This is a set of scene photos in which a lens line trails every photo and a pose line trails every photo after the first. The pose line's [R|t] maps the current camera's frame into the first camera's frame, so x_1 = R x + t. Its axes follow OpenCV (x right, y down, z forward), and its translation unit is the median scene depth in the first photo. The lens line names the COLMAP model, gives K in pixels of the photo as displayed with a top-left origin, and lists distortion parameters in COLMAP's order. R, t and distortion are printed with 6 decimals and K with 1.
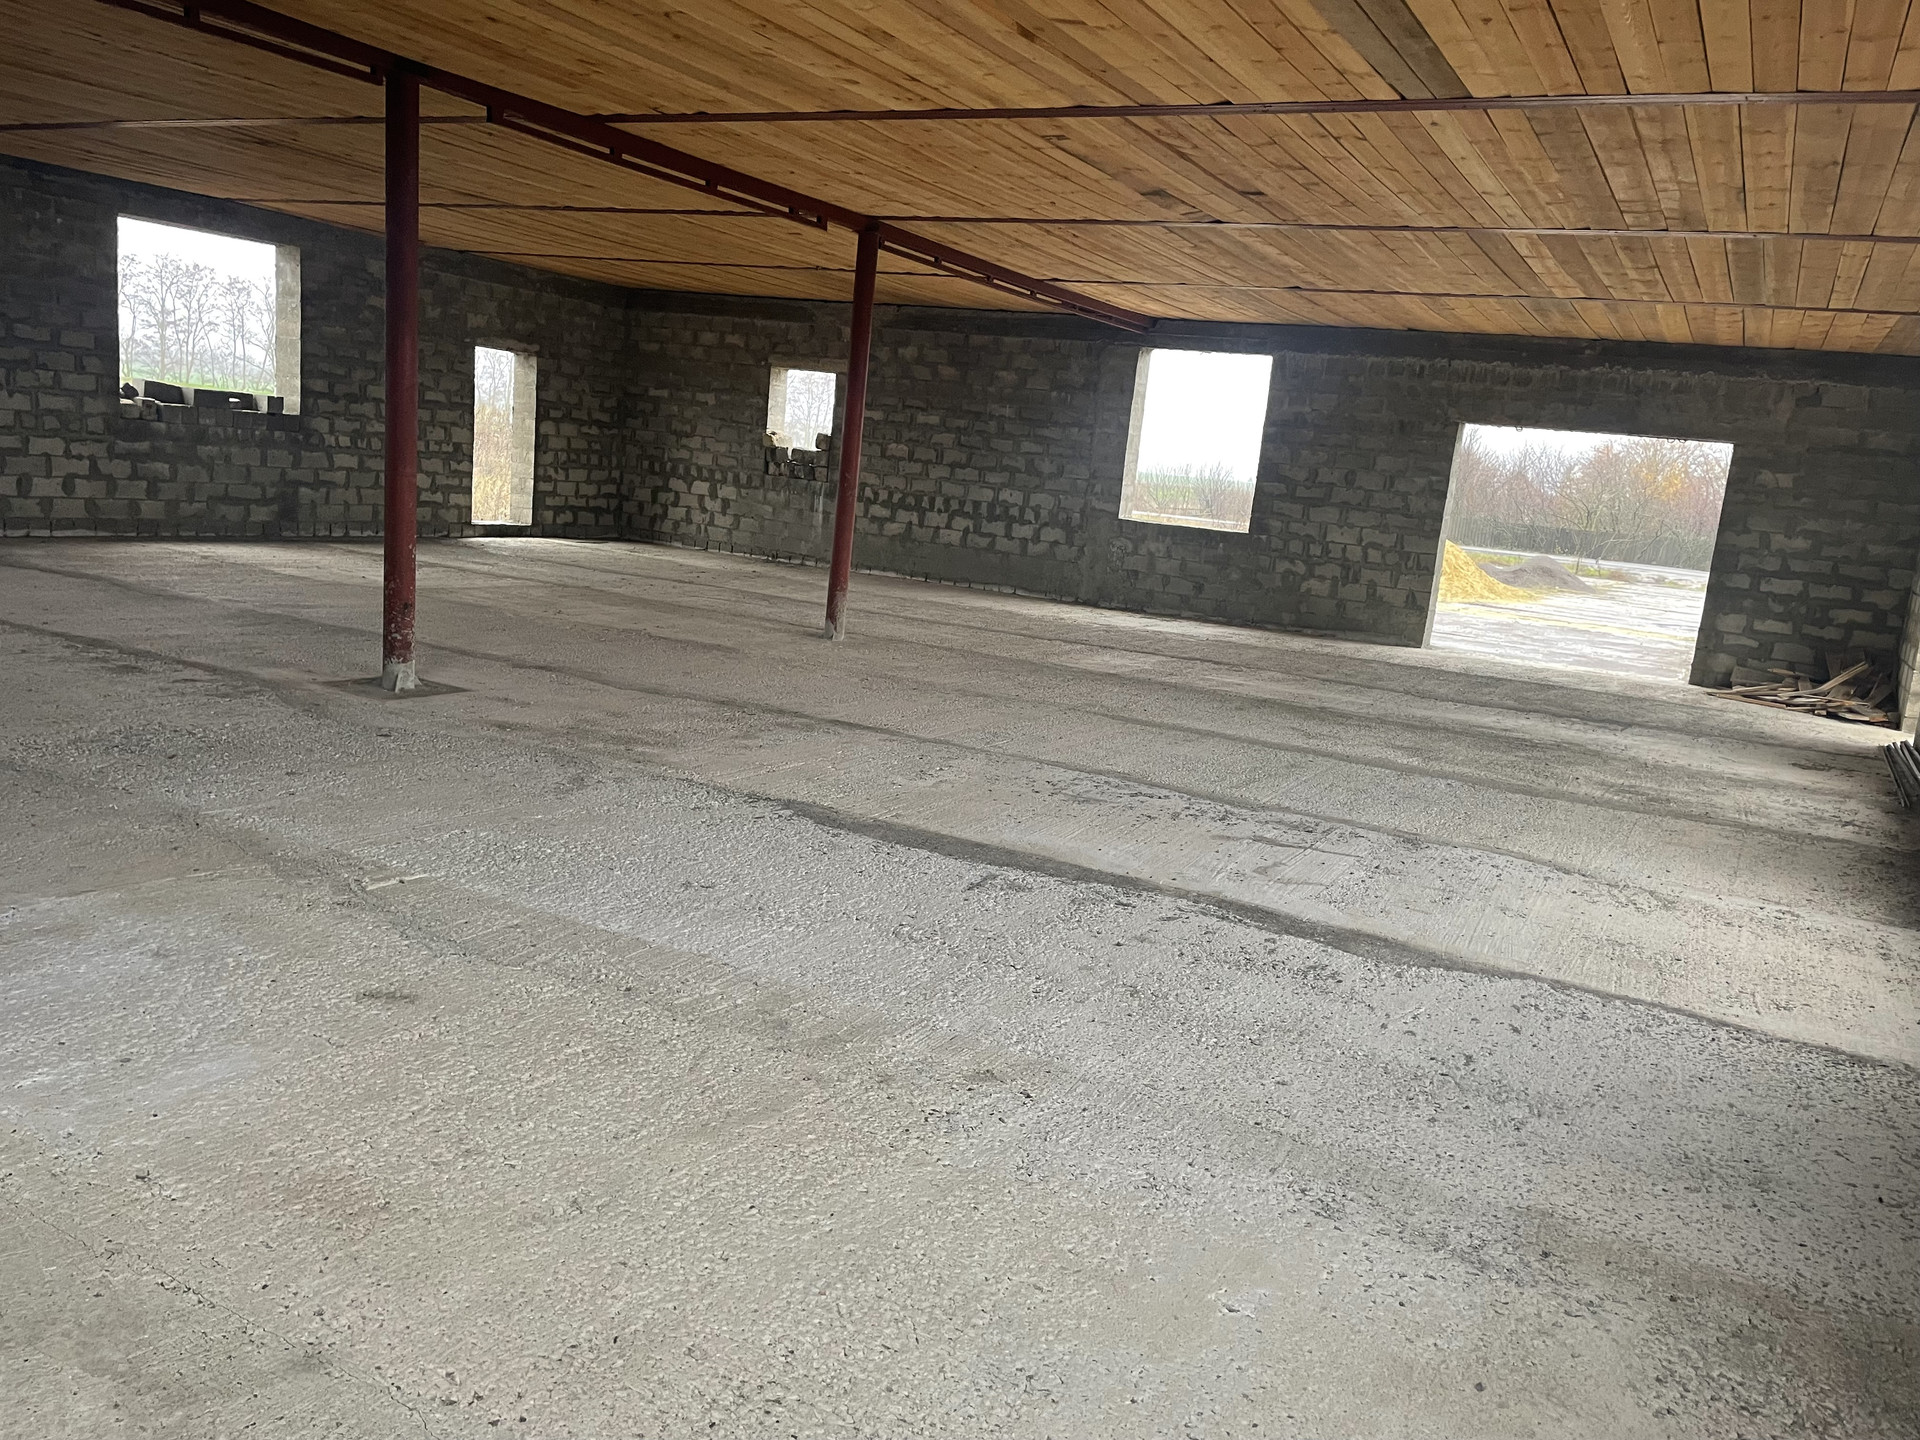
lens RADIAL K [[1433.0, 0, 949.3], [0, 1433.0, 736.2], [0, 0, 1]] dist [0.107621, -0.161083]
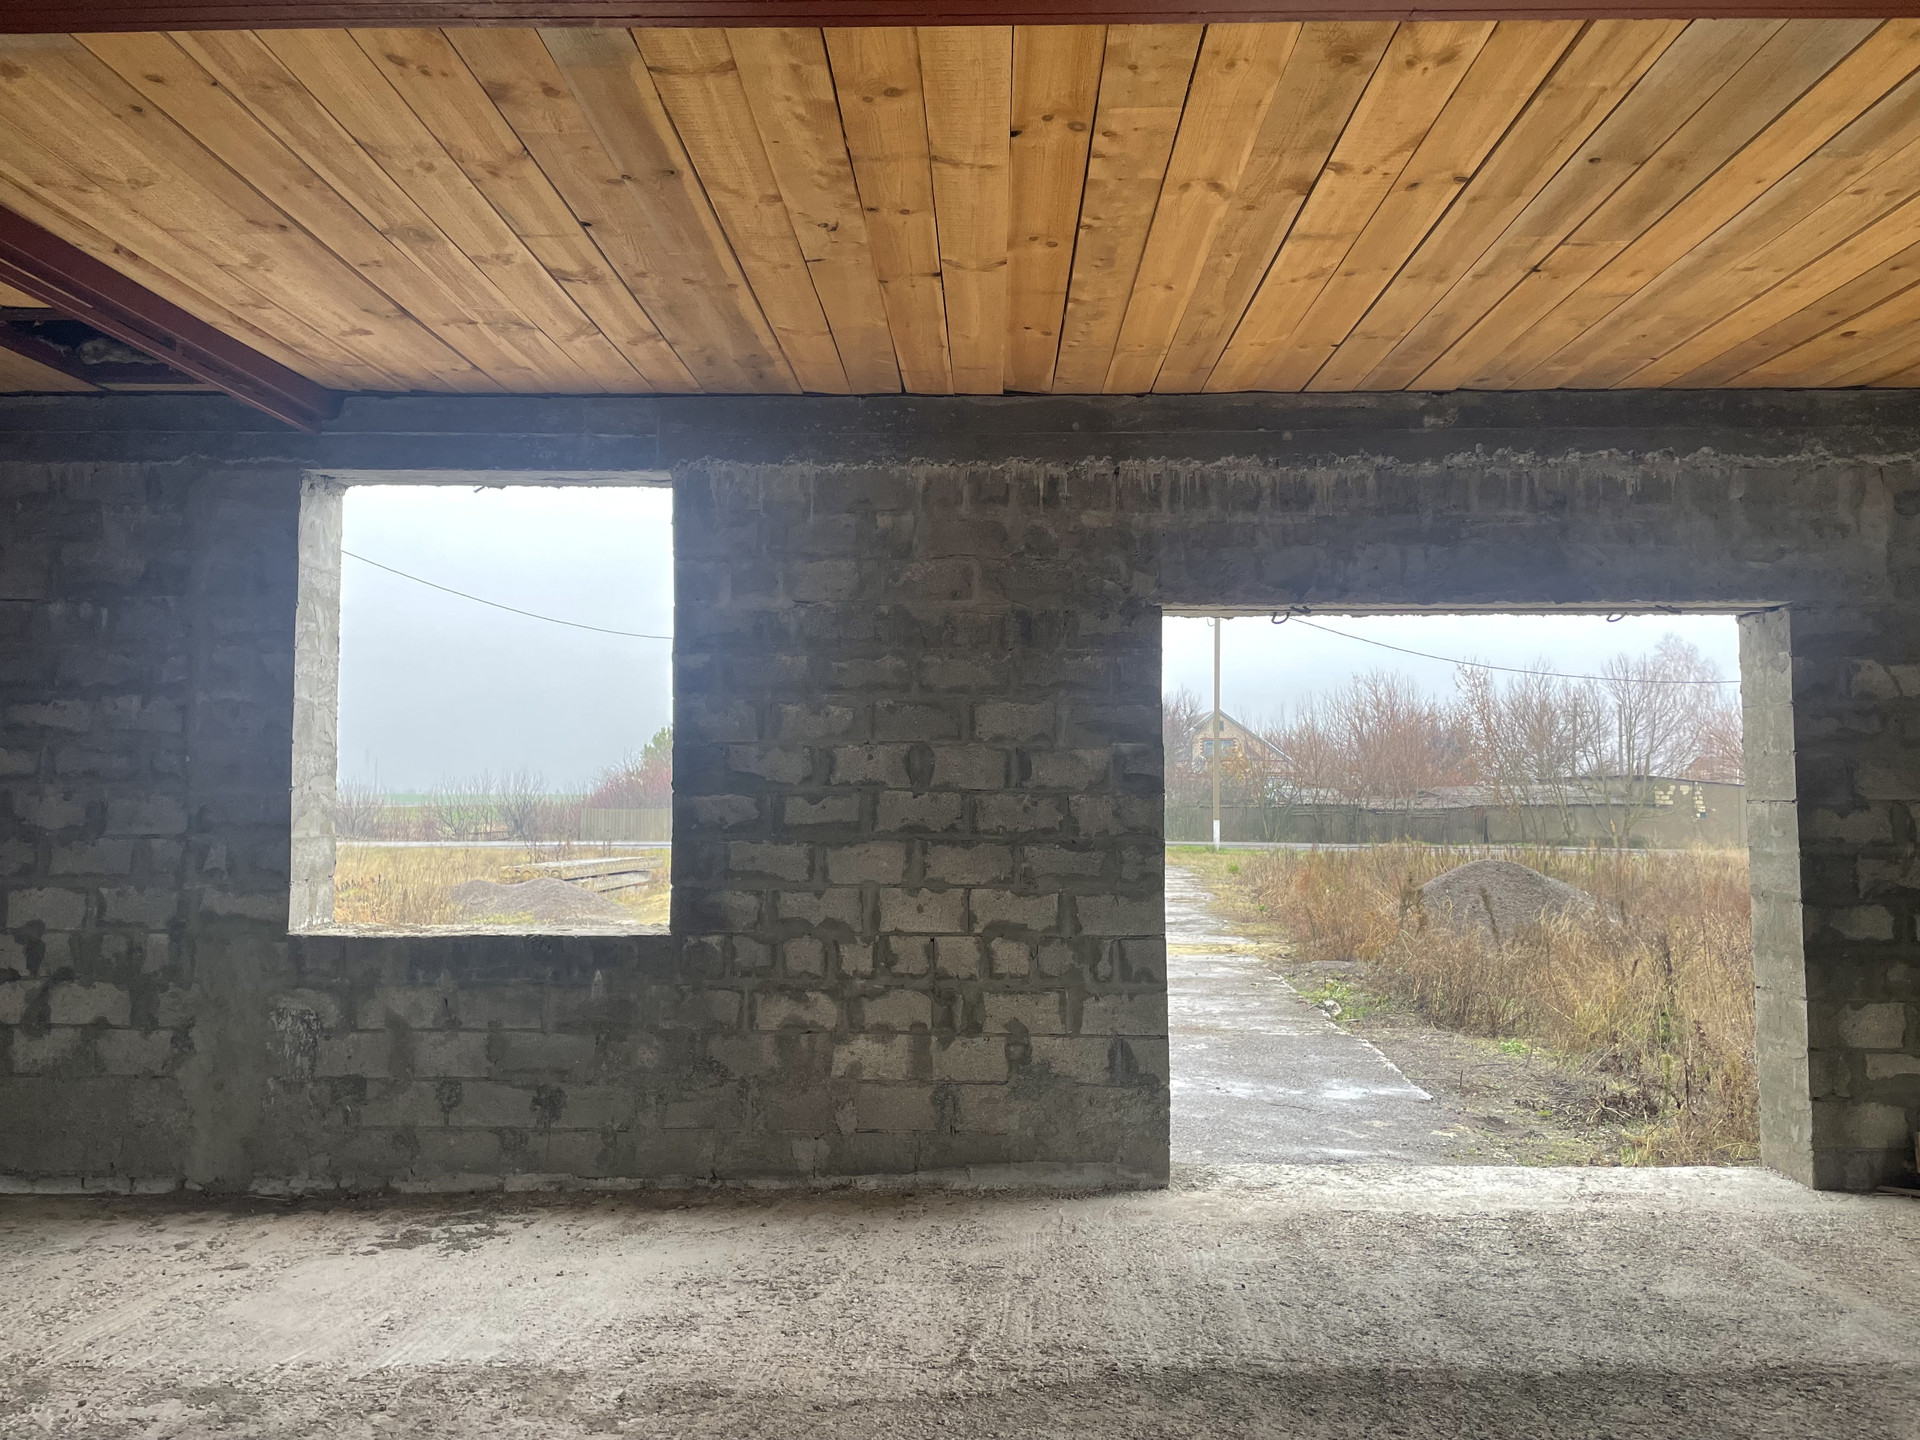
lens RADIAL K [[1433.0, 0, 949.3], [0, 1433.0, 736.2], [0, 0, 1]] dist [0.107621, -0.161083]
pose [[0.887687, -0.070271, 0.455053, 0.109969], [0.172728, 0.966934, -0.187629, -0.111440], [-0.426821, 0.245156, 0.870472, 0.655550]]
